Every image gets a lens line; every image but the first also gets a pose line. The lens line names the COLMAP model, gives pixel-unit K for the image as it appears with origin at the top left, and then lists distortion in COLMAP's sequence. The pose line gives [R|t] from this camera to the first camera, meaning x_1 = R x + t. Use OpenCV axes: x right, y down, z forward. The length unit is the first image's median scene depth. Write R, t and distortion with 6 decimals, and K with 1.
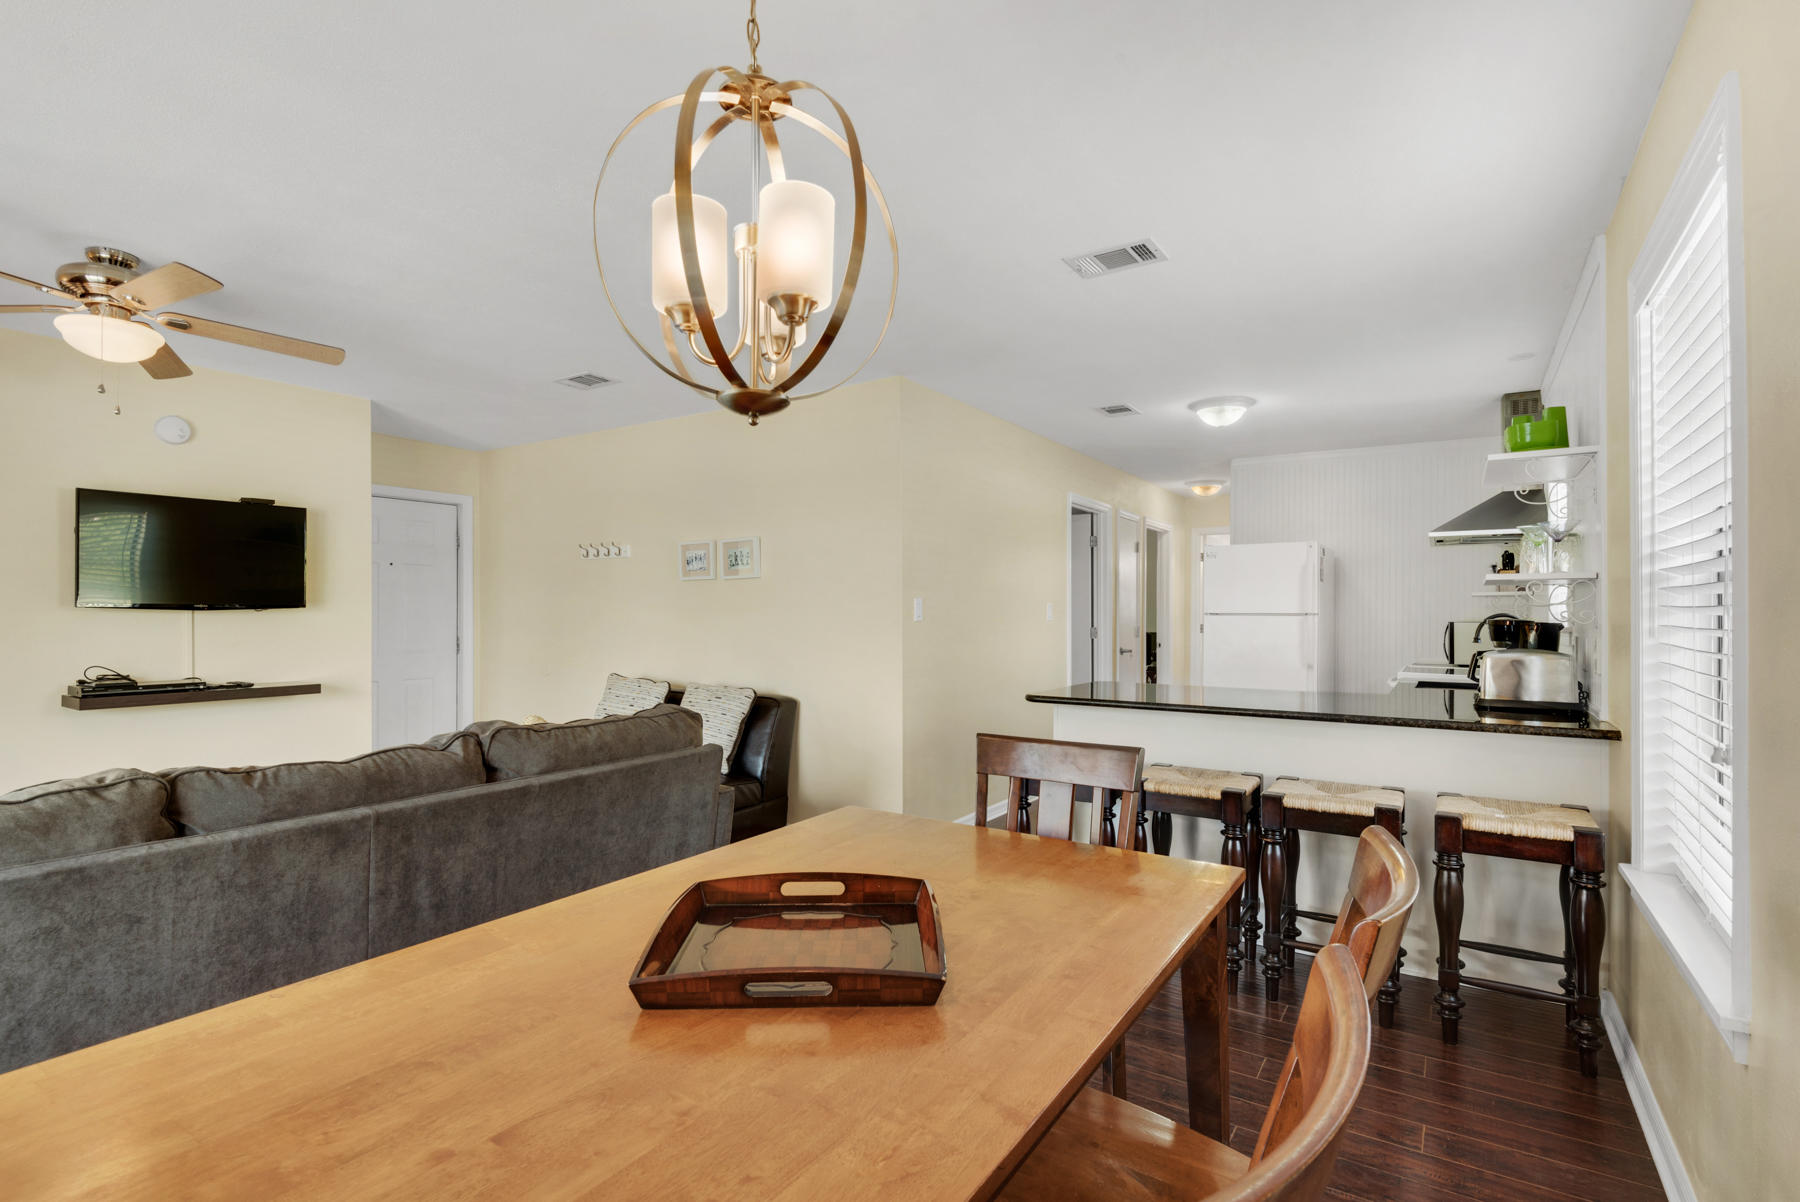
lens RADIAL K [[843.1, 0, 890.7], [0, 843.1, 604.9], [0, 0, 1]] dist [0.003282, -0.000444]
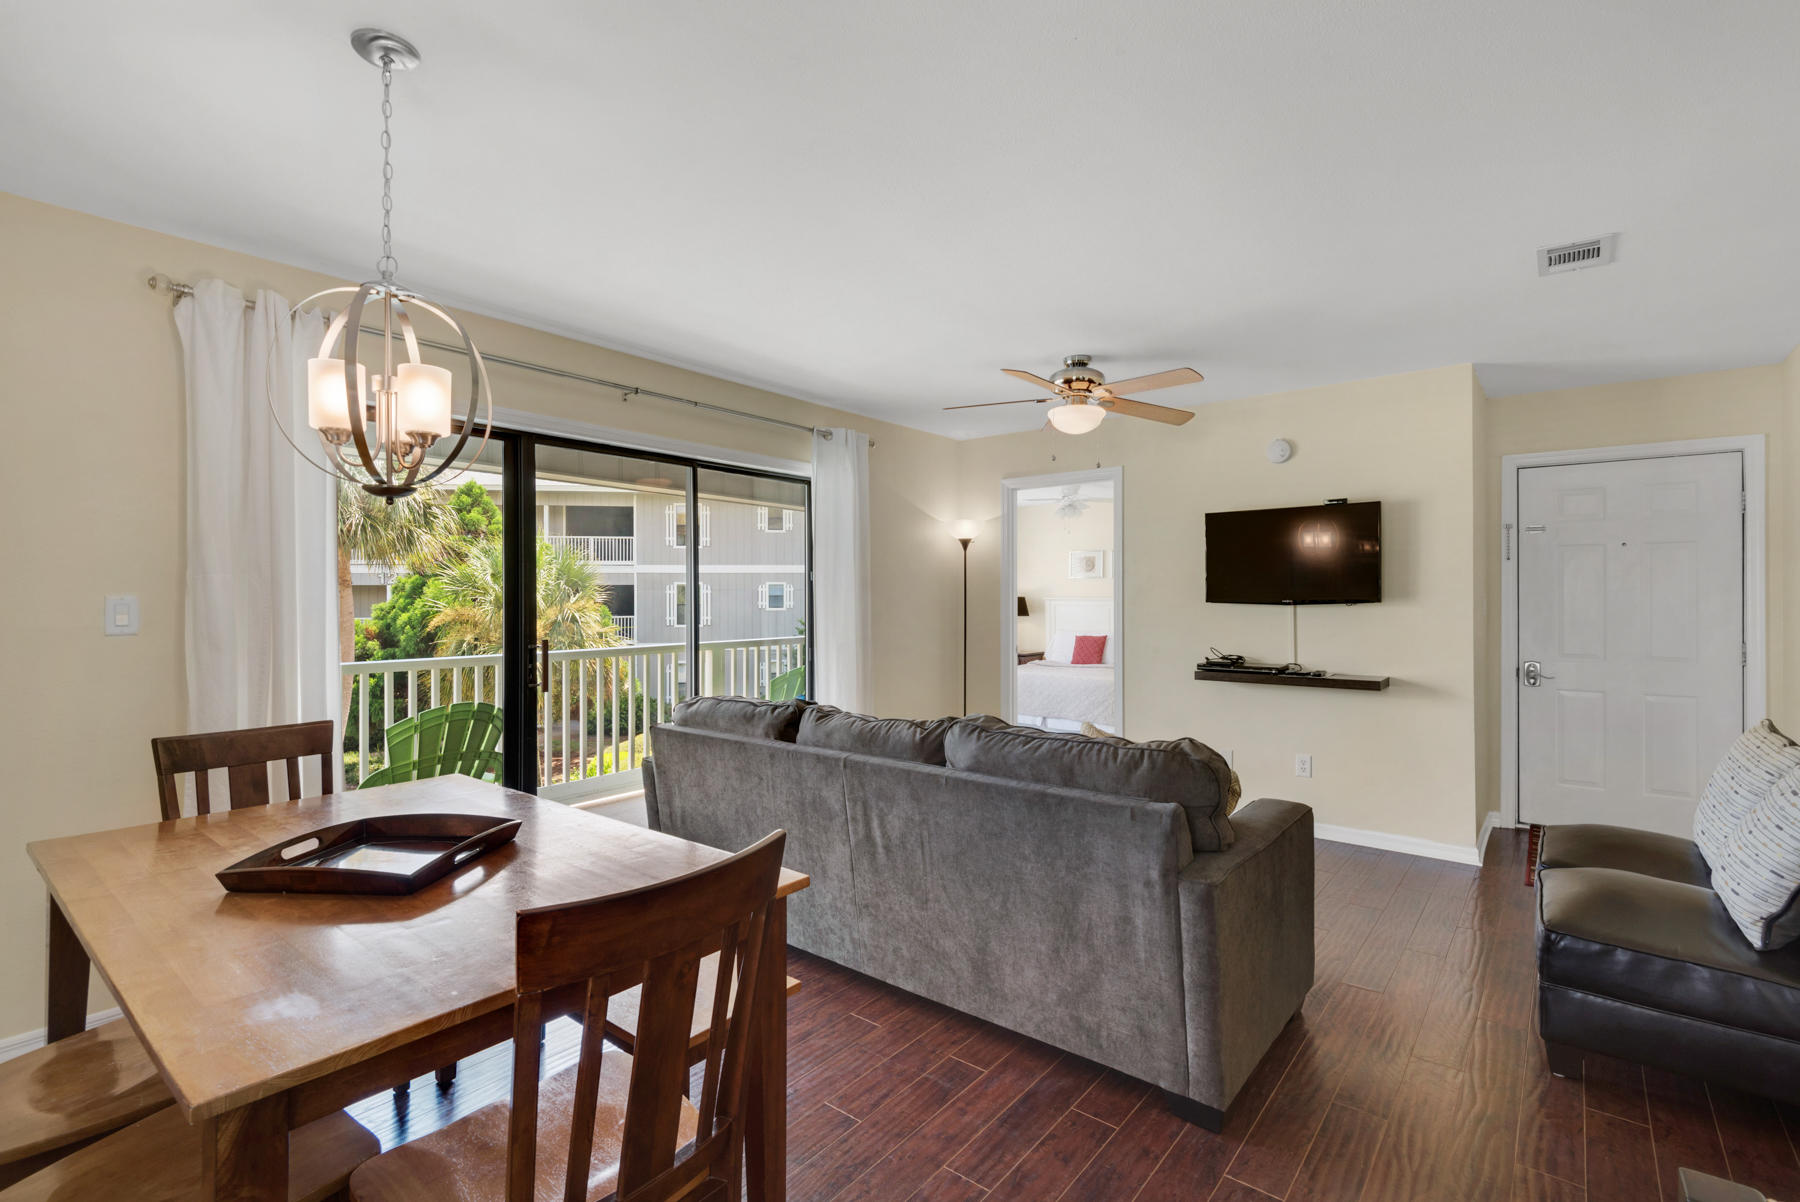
lens RADIAL K [[813.0, 0, 893.8], [0, 813.0, 611.5], [0, 0, 1]] dist [0.036594, -0.020541]
pose [[-0.092260, 0.017038, -0.995589, 0.338103], [0.009380, 0.999824, 0.016241, -0.007753], [0.995691, -0.007841, -0.092403, 0.570274]]
